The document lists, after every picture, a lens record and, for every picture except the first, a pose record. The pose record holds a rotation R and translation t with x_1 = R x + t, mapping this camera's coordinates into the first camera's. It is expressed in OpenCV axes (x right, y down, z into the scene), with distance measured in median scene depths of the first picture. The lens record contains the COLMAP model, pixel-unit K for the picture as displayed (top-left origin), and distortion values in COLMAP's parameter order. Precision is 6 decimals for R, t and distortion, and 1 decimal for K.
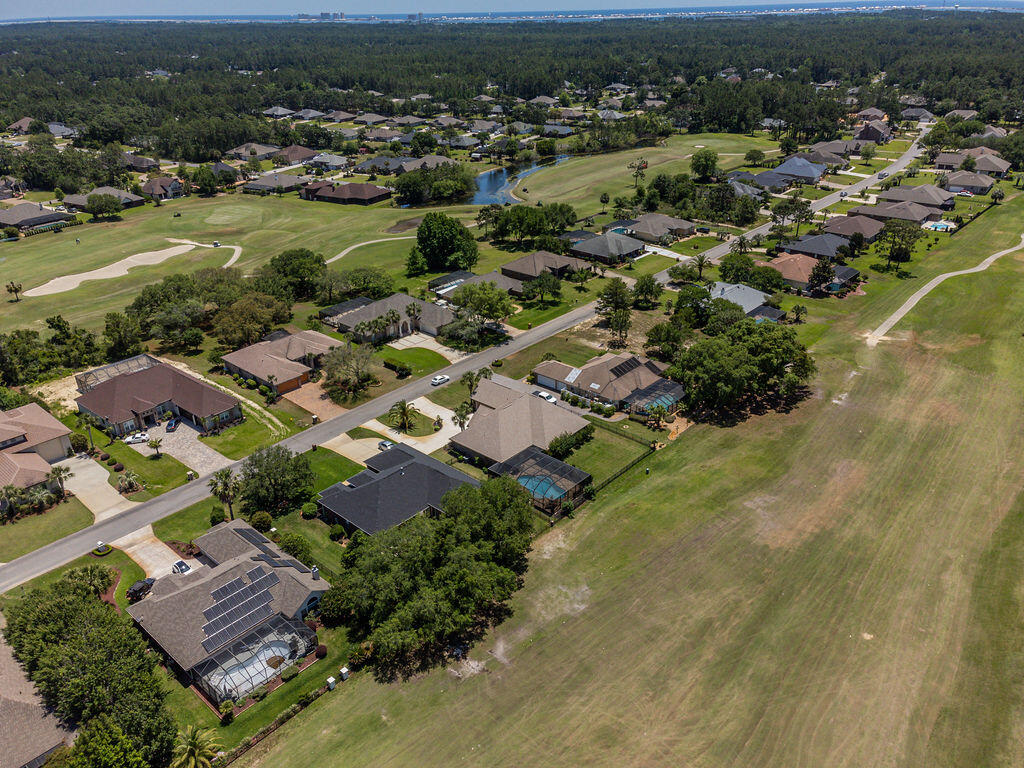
lens RADIAL K [[757.9, 0, 510.9], [0, 757.9, 387.1], [0, 0, 1]] dist [0.028960, 0.017647]
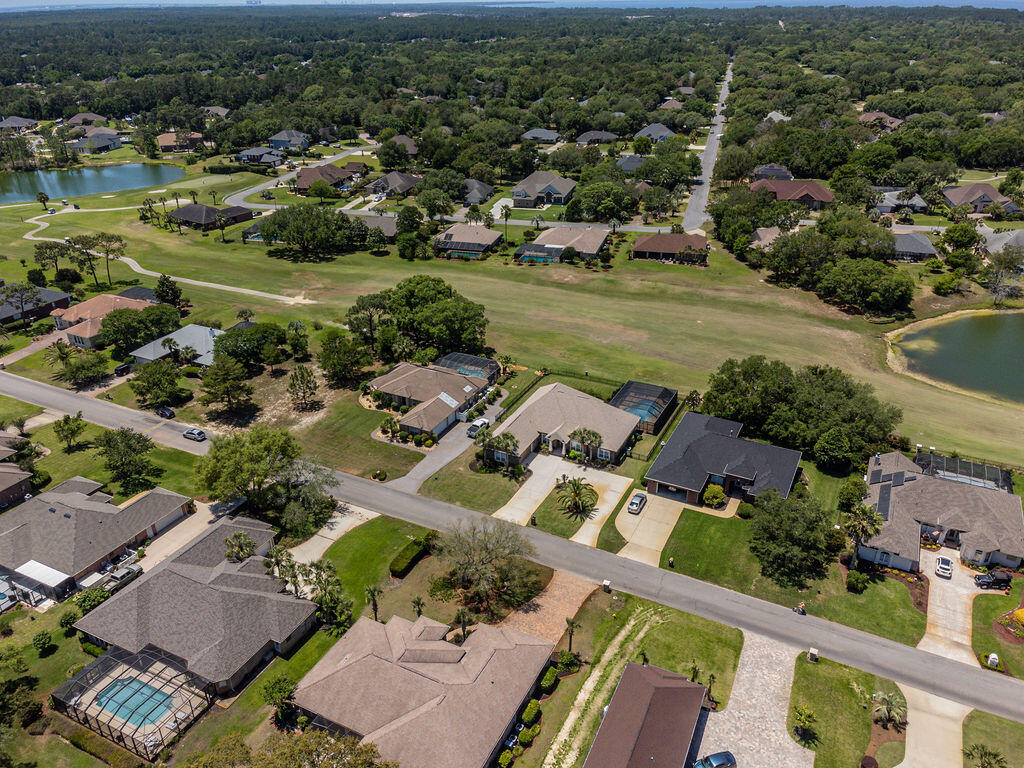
lens RADIAL K [[757.9, 0, 510.9], [0, 757.9, 387.1], [0, 0, 1]] dist [0.028960, 0.017647]
pose [[-0.255614, -0.419292, 0.871123, -0.686937], [0.444405, 0.749258, 0.491037, -0.419676], [-0.858584, 0.512647, -0.005186, 0.905002]]
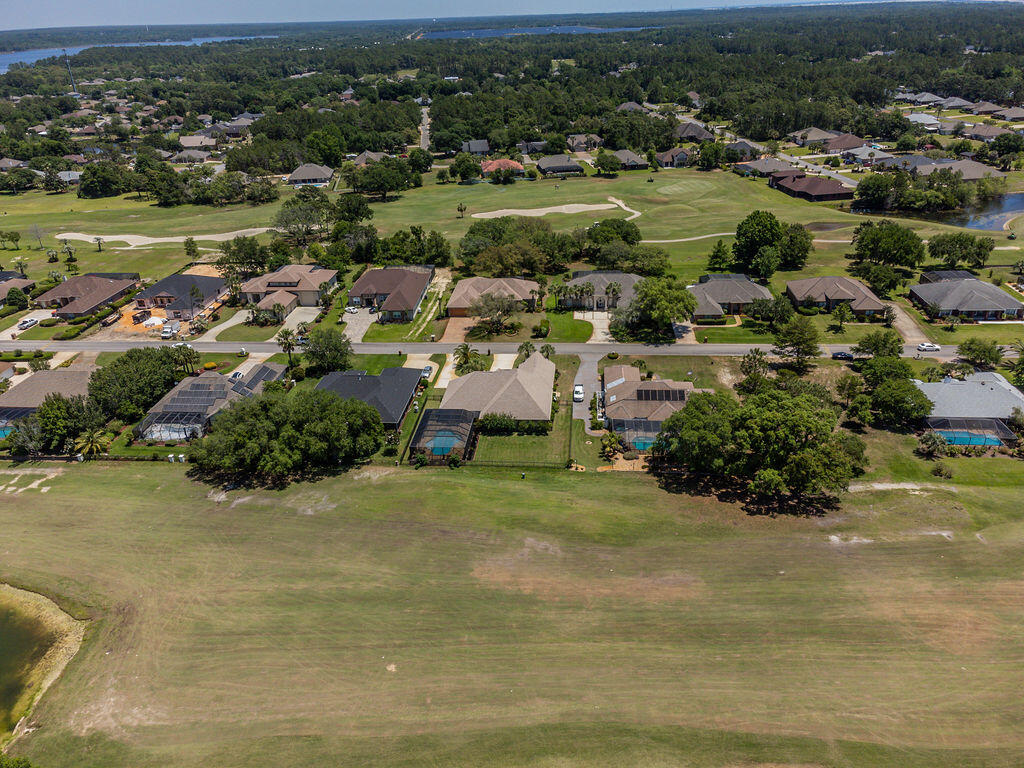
lens RADIAL K [[757.9, 0, 510.9], [0, 757.9, 387.1], [0, 0, 1]] dist [0.028960, 0.017647]
pose [[0.595348, 0.351146, -0.722674, 0.674710], [-0.334941, 0.926029, 0.174026, -0.128913], [0.730325, 0.138447, 0.668922, 0.257025]]
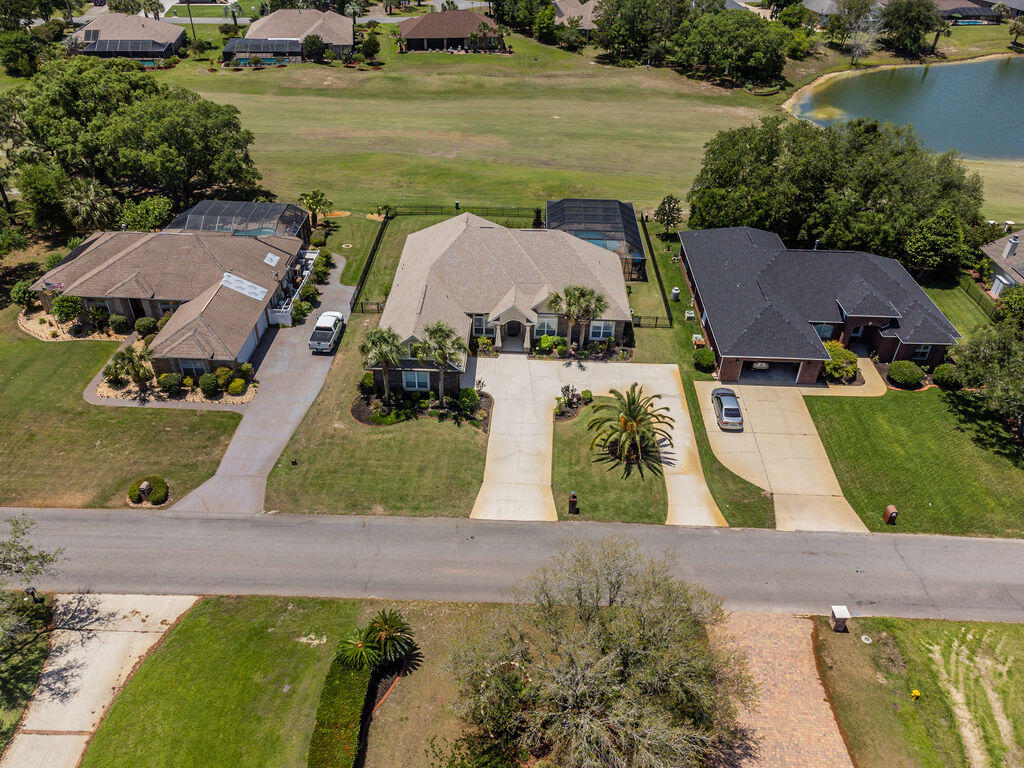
lens RADIAL K [[758.1, 0, 512.0], [0, 758.1, 384.0], [0, 0, 1]] dist [0.033911, 0.007353]
pose [[-0.648878, -0.438508, 0.621827, -0.292156], [0.330621, 0.573563, 0.749477, -0.245039], [-0.685308, 0.691908, -0.227192, 0.999875]]
